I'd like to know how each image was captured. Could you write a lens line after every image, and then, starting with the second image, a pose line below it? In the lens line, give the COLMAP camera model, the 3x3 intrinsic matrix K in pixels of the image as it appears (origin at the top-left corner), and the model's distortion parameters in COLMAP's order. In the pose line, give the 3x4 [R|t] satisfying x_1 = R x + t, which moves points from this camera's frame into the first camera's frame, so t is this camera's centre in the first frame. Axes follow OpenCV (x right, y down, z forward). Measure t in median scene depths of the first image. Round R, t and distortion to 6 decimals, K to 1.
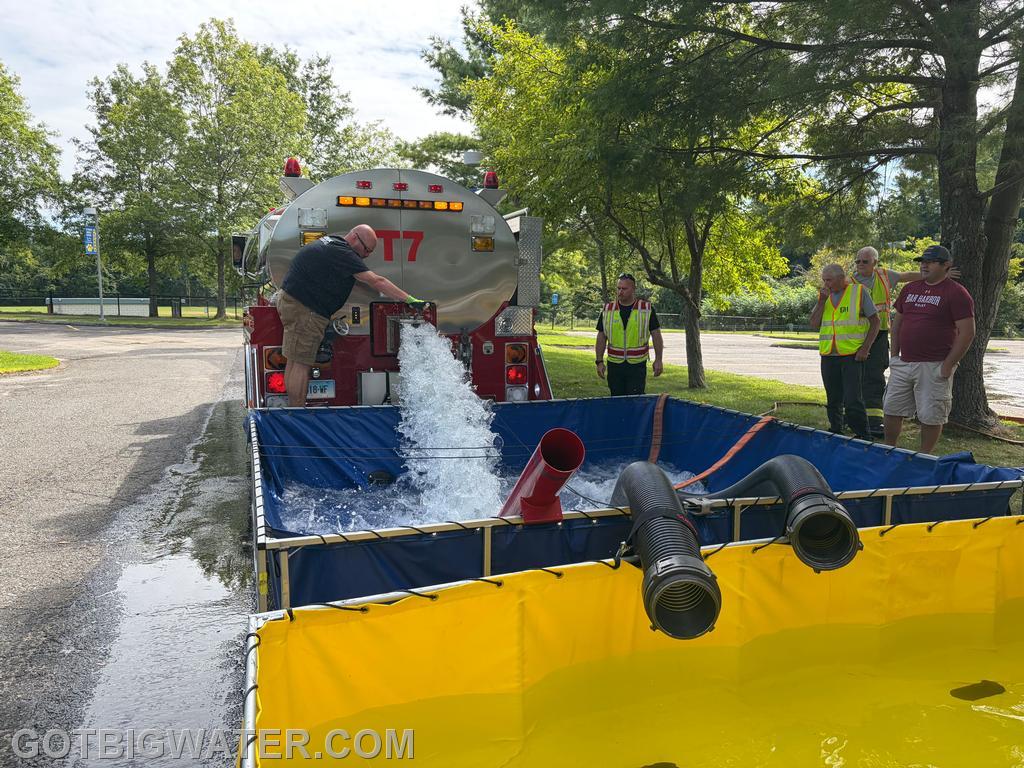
lens RADIAL K [[770.4, 0, 510.7], [0, 770.4, 386.3], [0, 0, 1]] dist [0.018155, -0.031606]
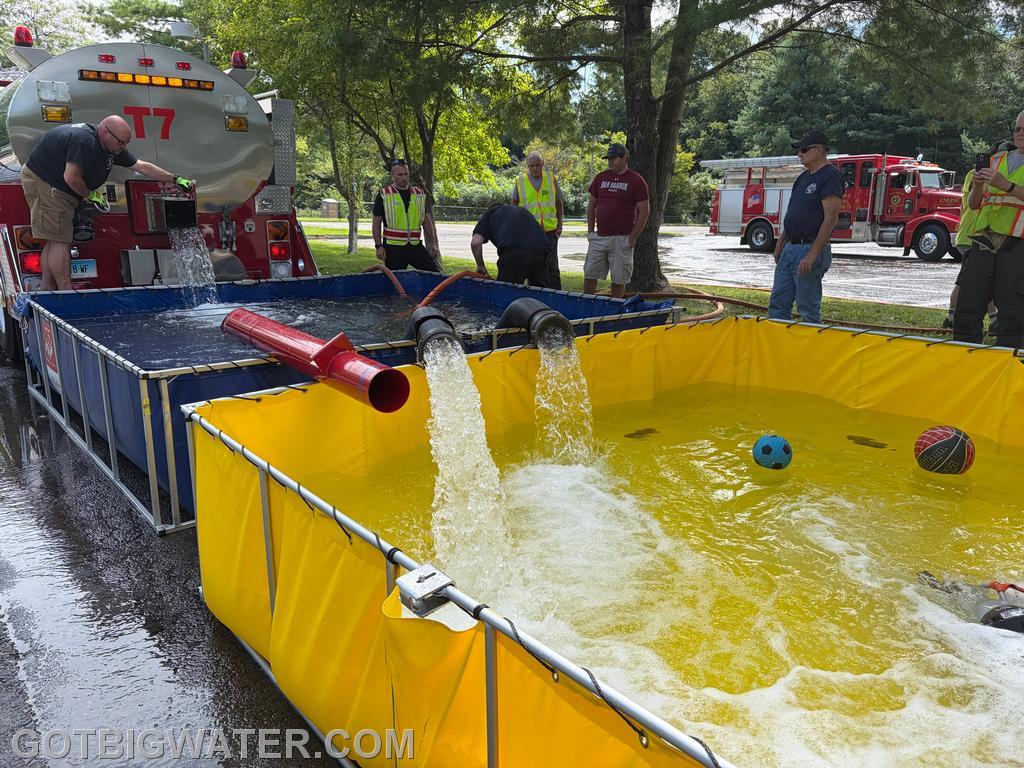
lens RADIAL K [[770.4, 0, 522.3], [0, 770.4, 381.8], [0, 0, 1]] dist [0.018155, -0.031606]
pose [[0.933289, -0.079389, 0.350242, -0.040766], [0.032940, 0.990073, 0.136643, 0.017000], [-0.357613, -0.115991, 0.926639, -0.085648]]
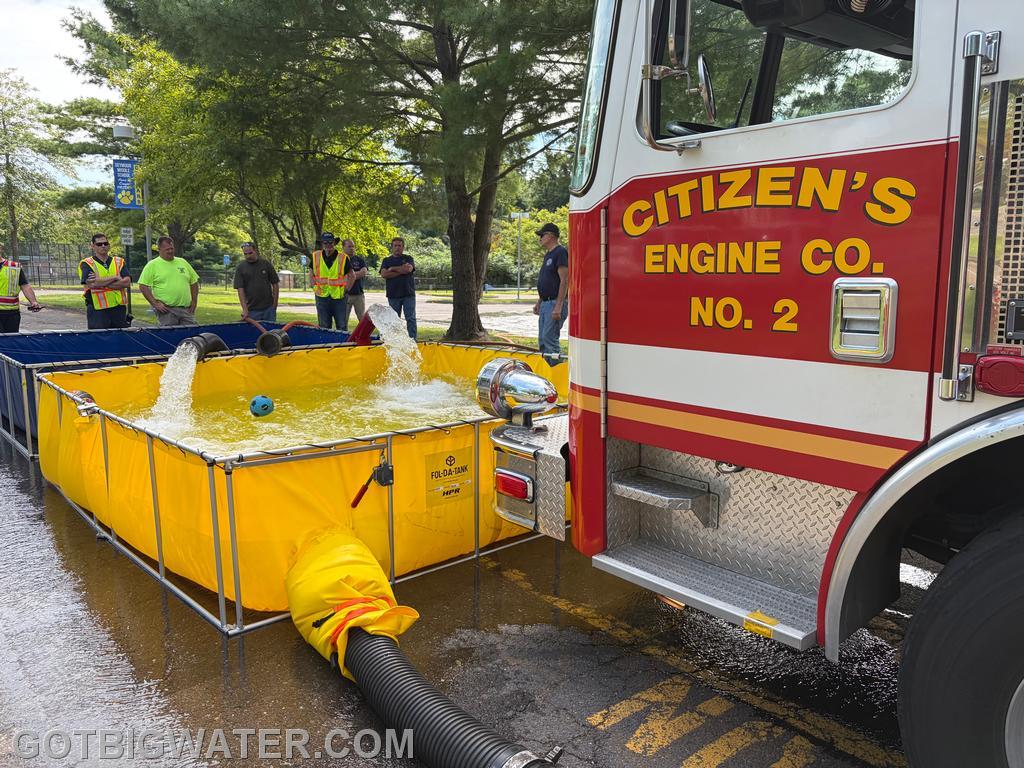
lens RADIAL K [[770.4, 0, 505.4], [0, 770.4, 382.8], [0, 0, 1]] dist [0.018155, -0.031606]
pose [[0.924502, -0.061007, 0.376264, 0.030002], [0.044524, 0.997635, 0.052357, 0.044105], [-0.378568, -0.031652, 0.925032, -0.372277]]
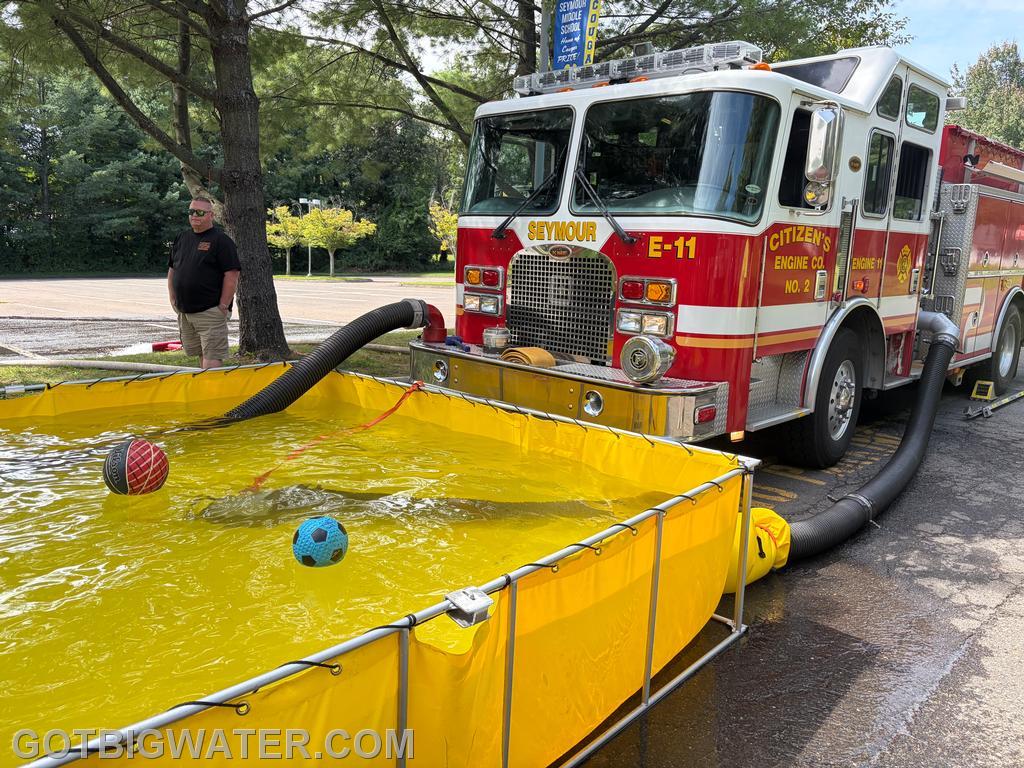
lens RADIAL K [[770.4, 0, 510.1], [0, 770.4, 386.7], [0, 0, 1]] dist [0.018155, -0.031606]
pose [[-0.459872, -0.174978, 0.870575, -0.729626], [0.066863, 0.970787, 0.230440, -0.194750], [-0.885464, 0.164182, -0.434738, 1.564490]]
